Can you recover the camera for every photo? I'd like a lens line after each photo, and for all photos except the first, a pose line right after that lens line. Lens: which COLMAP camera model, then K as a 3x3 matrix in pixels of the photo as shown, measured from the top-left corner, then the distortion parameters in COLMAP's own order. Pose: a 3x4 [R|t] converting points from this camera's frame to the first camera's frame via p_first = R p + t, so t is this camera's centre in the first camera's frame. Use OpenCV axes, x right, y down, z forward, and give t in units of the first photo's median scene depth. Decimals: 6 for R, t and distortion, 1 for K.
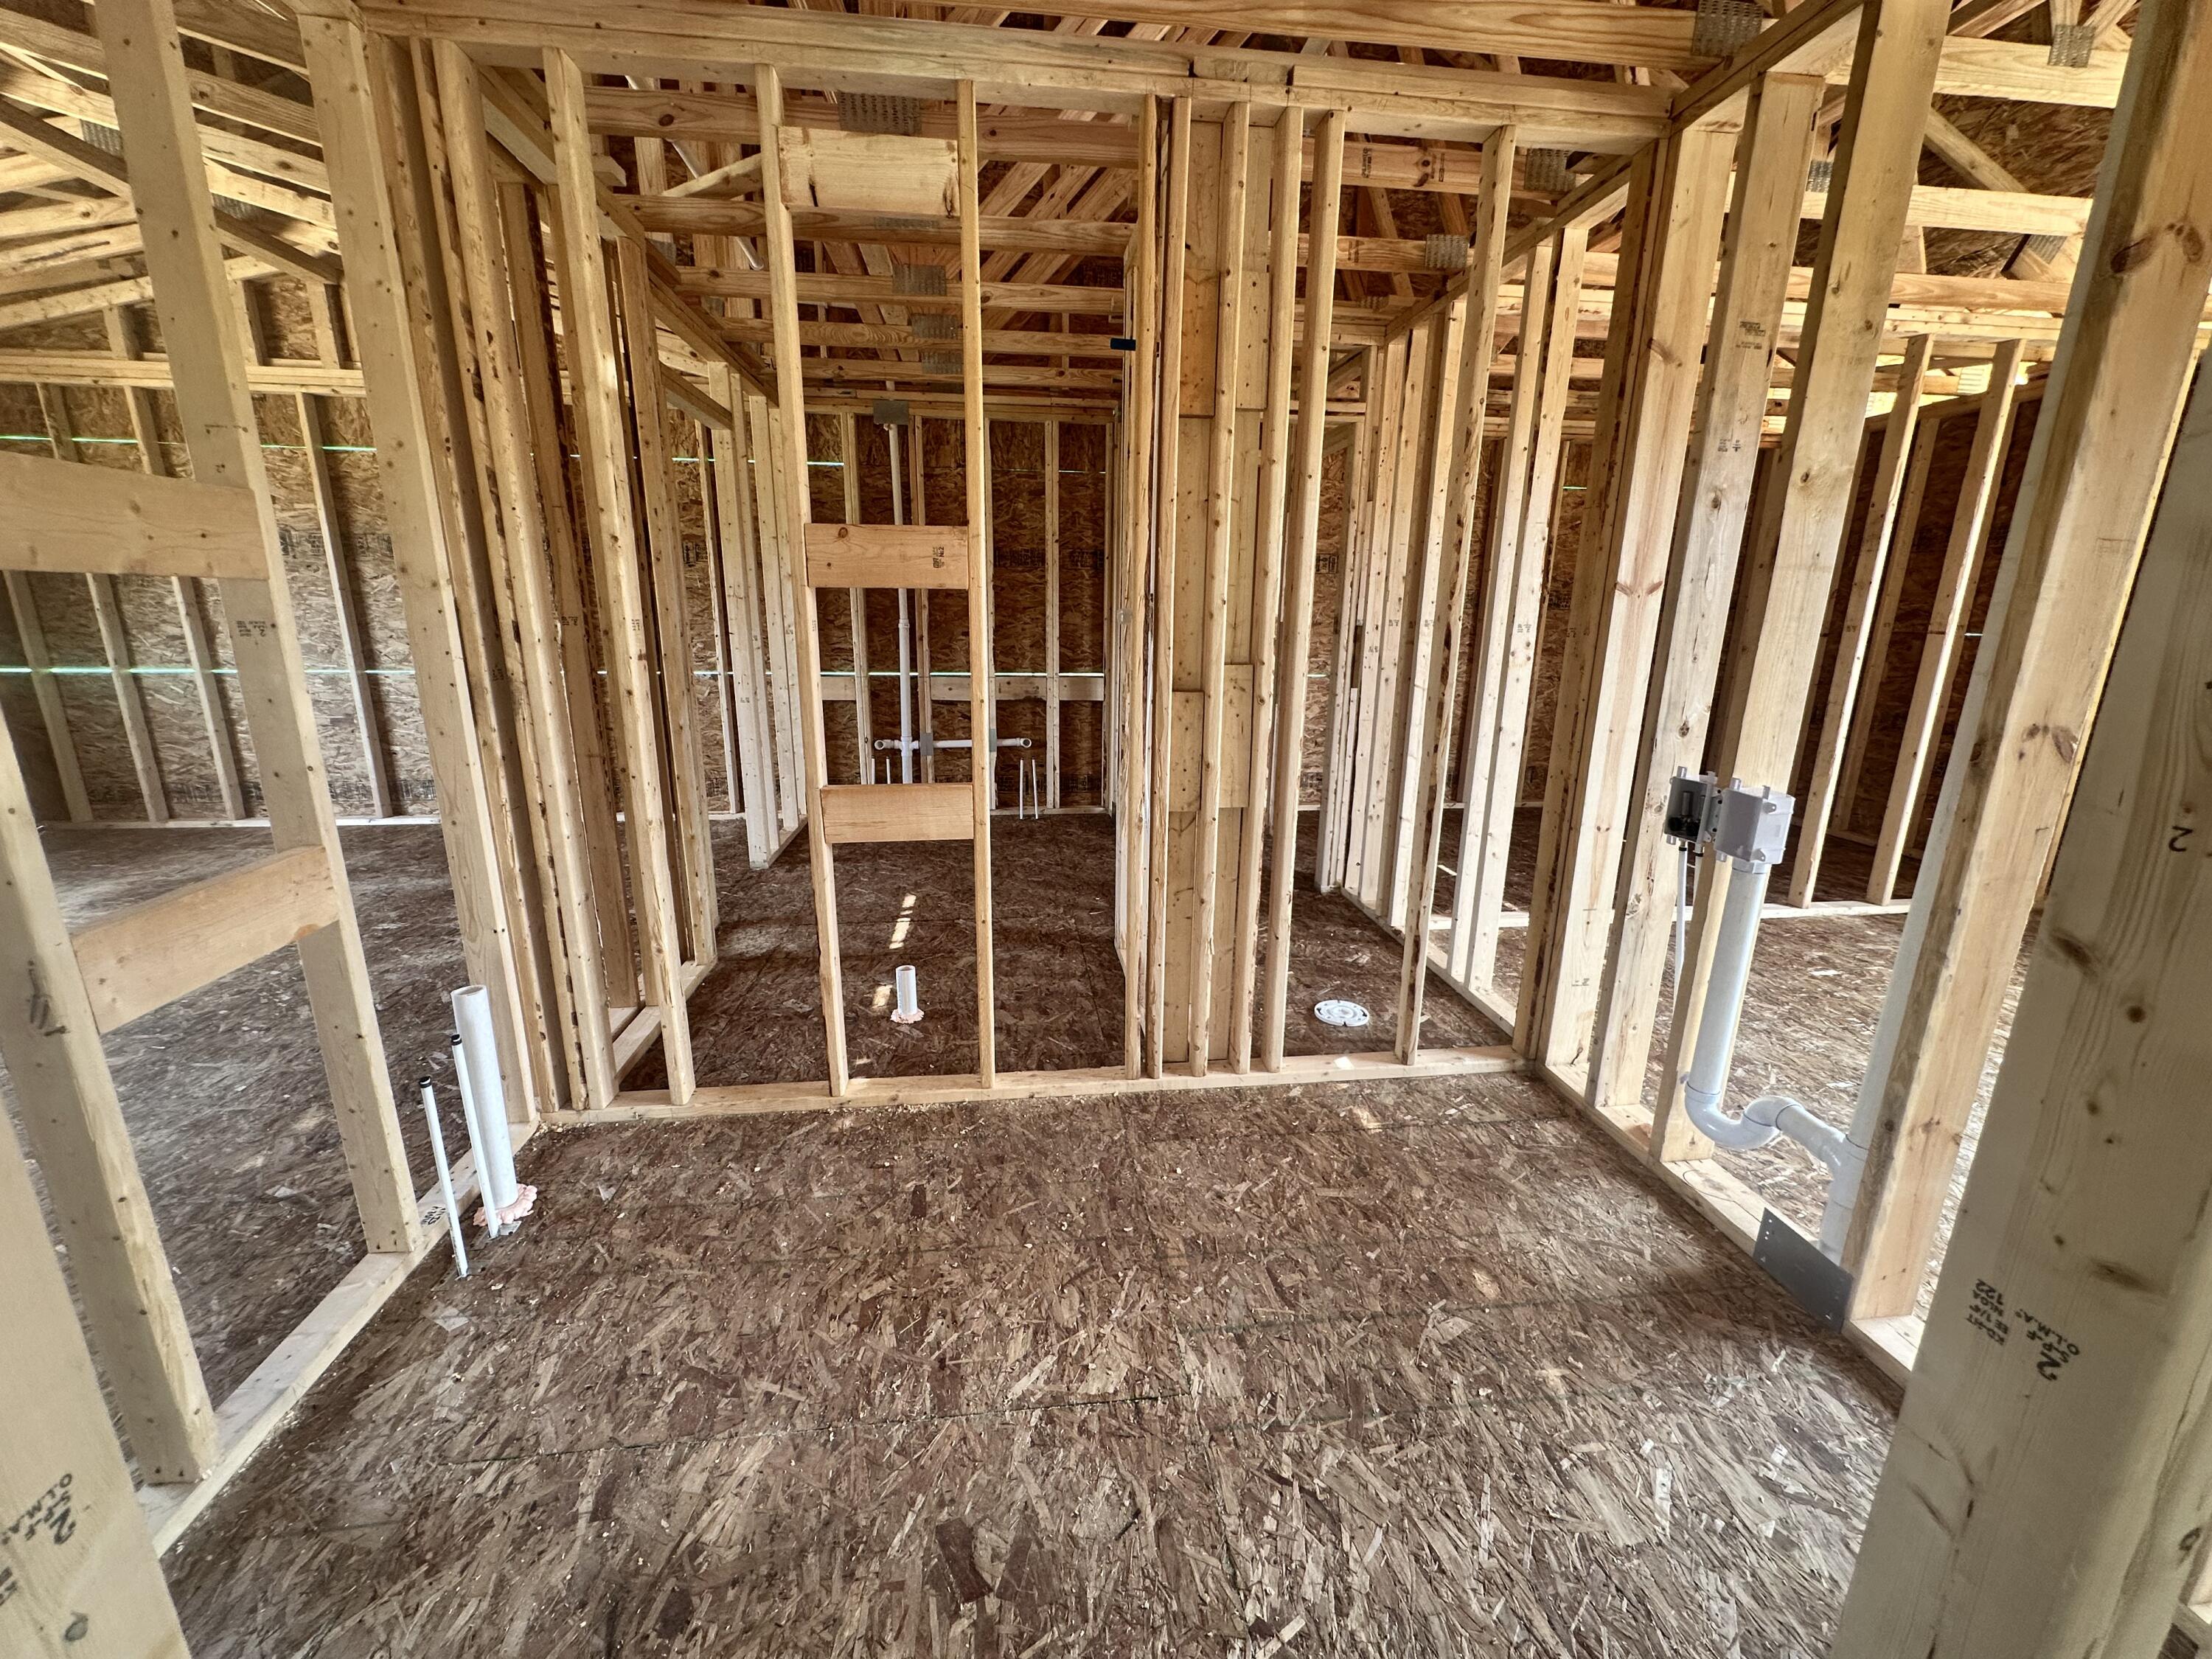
lens RADIAL K [[879.5, 0, 1106.0], [0, 879.5, 829.5], [0, 0, 1]] dist [-0.000785, 0.000134]
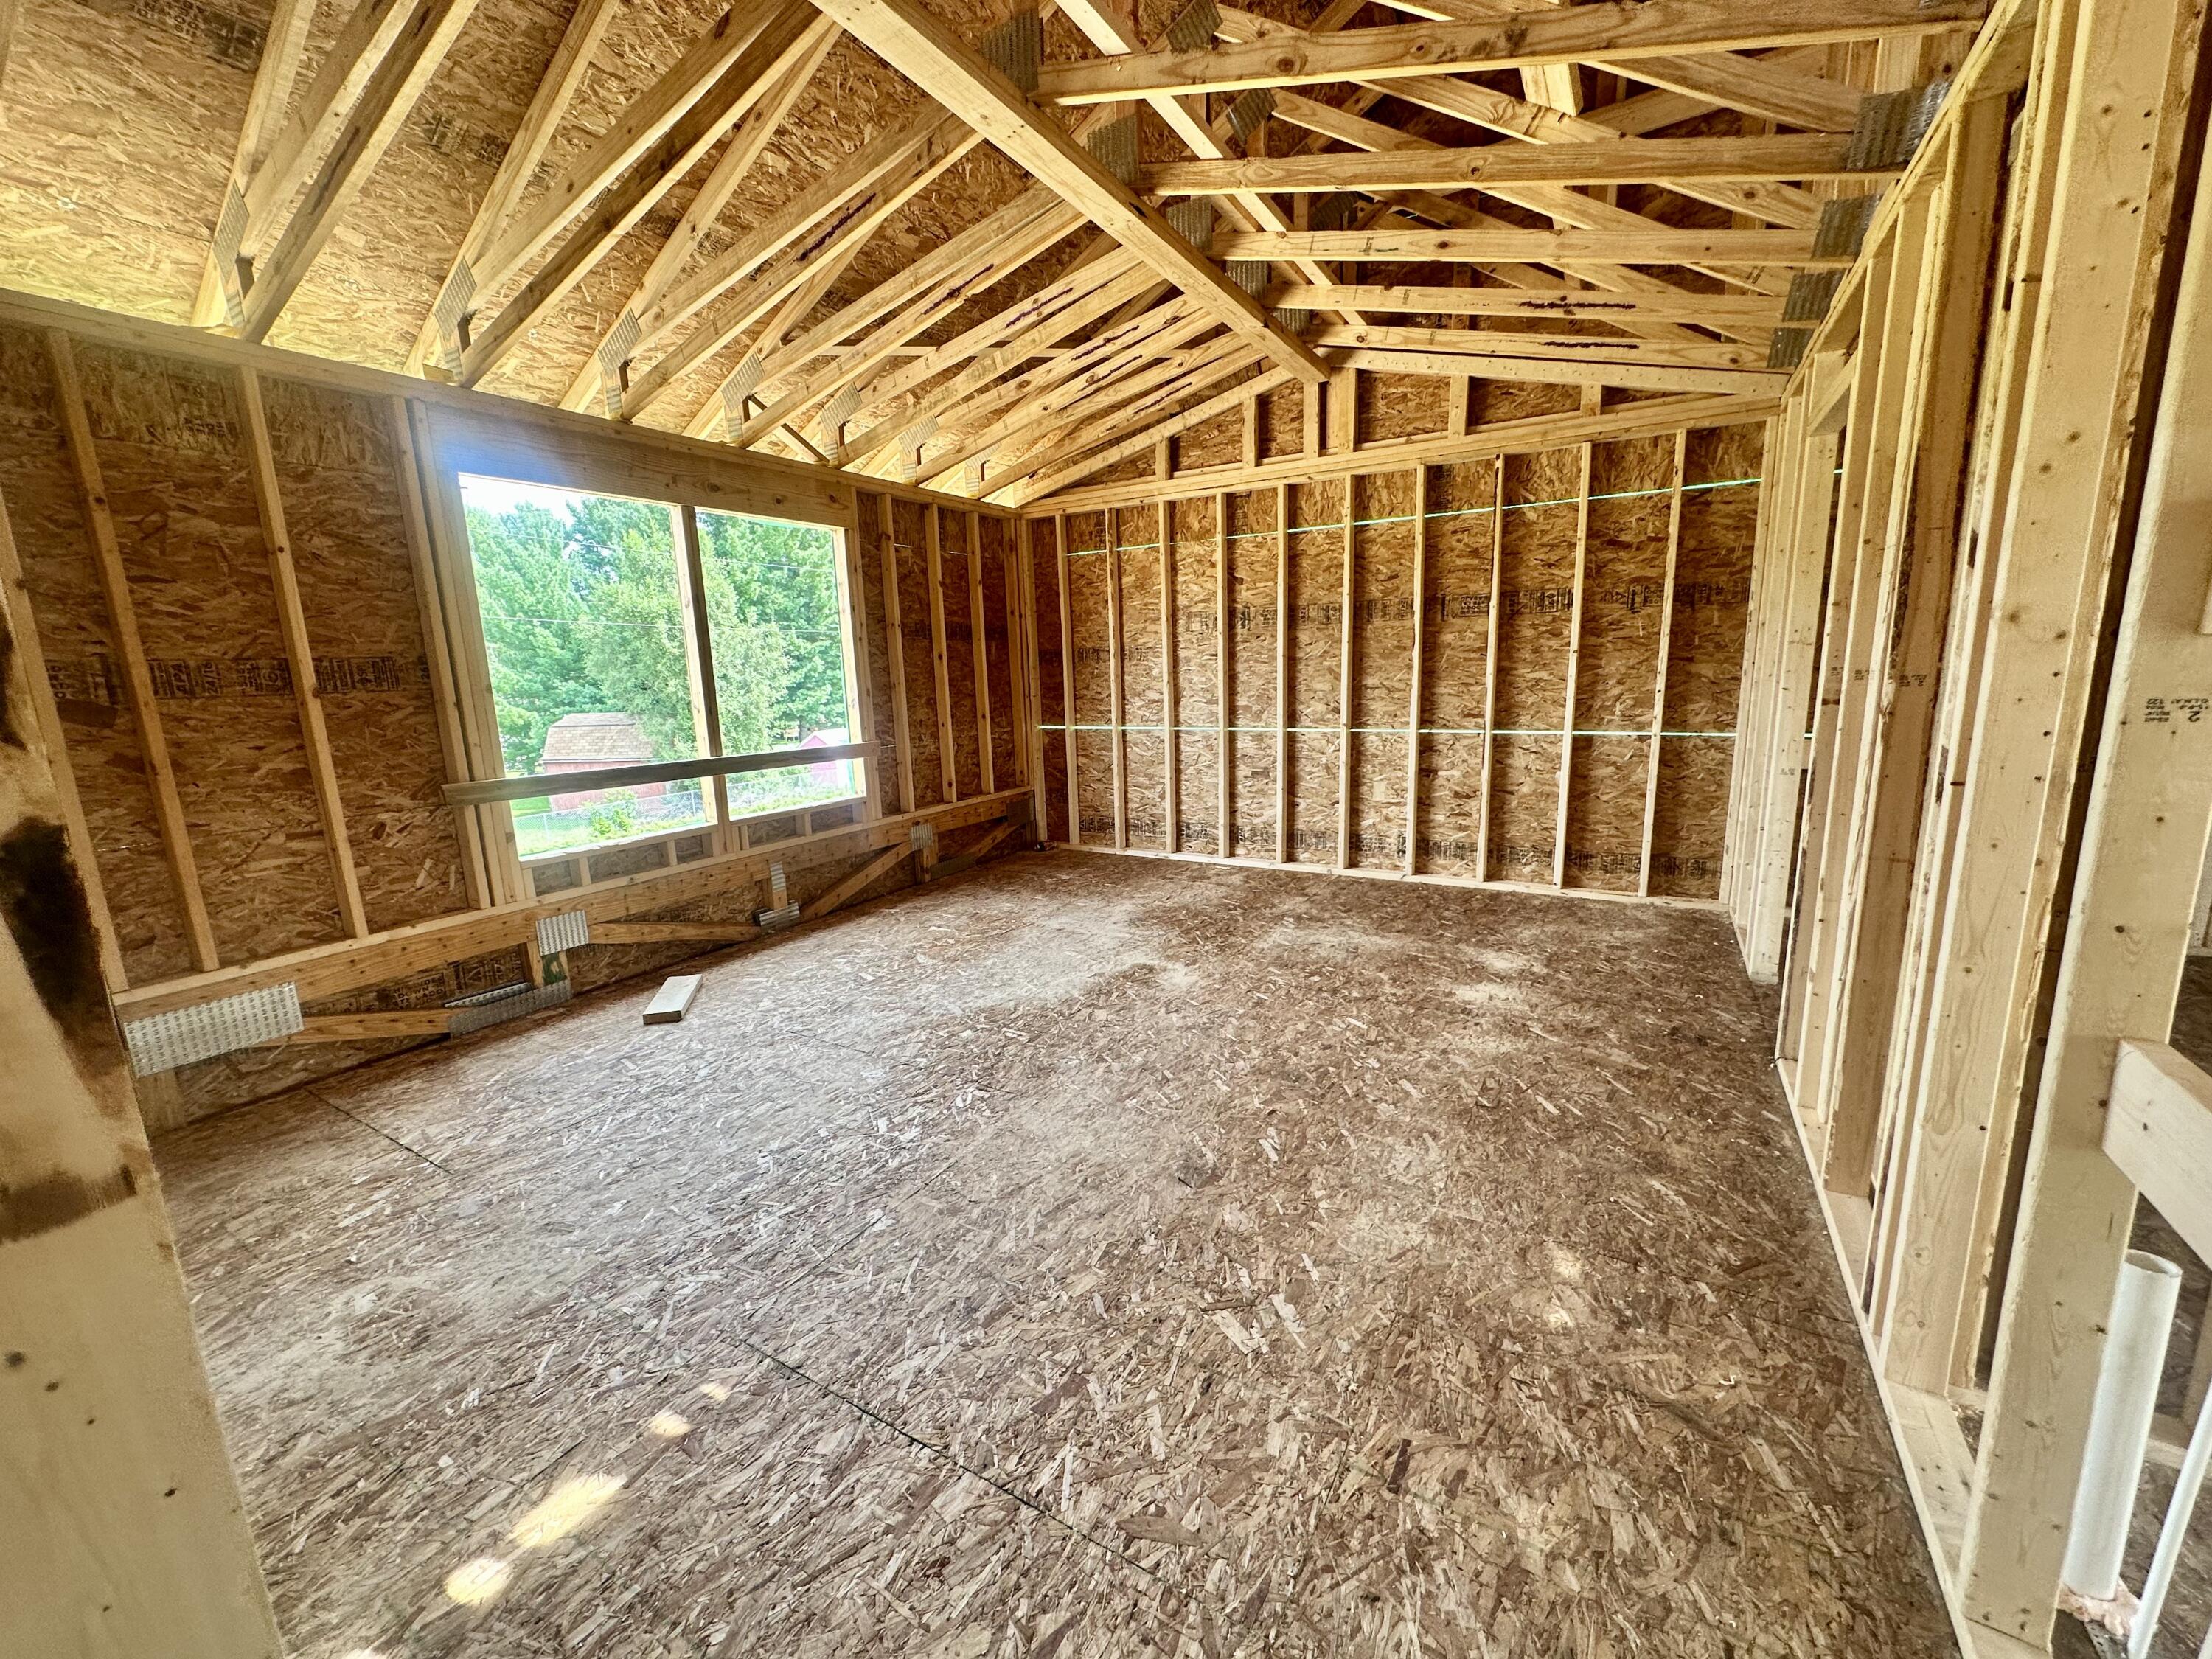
lens RADIAL K [[879.5, 0, 1106.0], [0, 879.5, 829.5], [0, 0, 1]] dist [-0.000785, 0.000134]
pose [[0.789474, 0.075379, -0.609137, -0.363975], [-0.107861, 0.994024, -0.016785, -0.013958], [0.604232, 0.078954, 0.792887, 0.005477]]
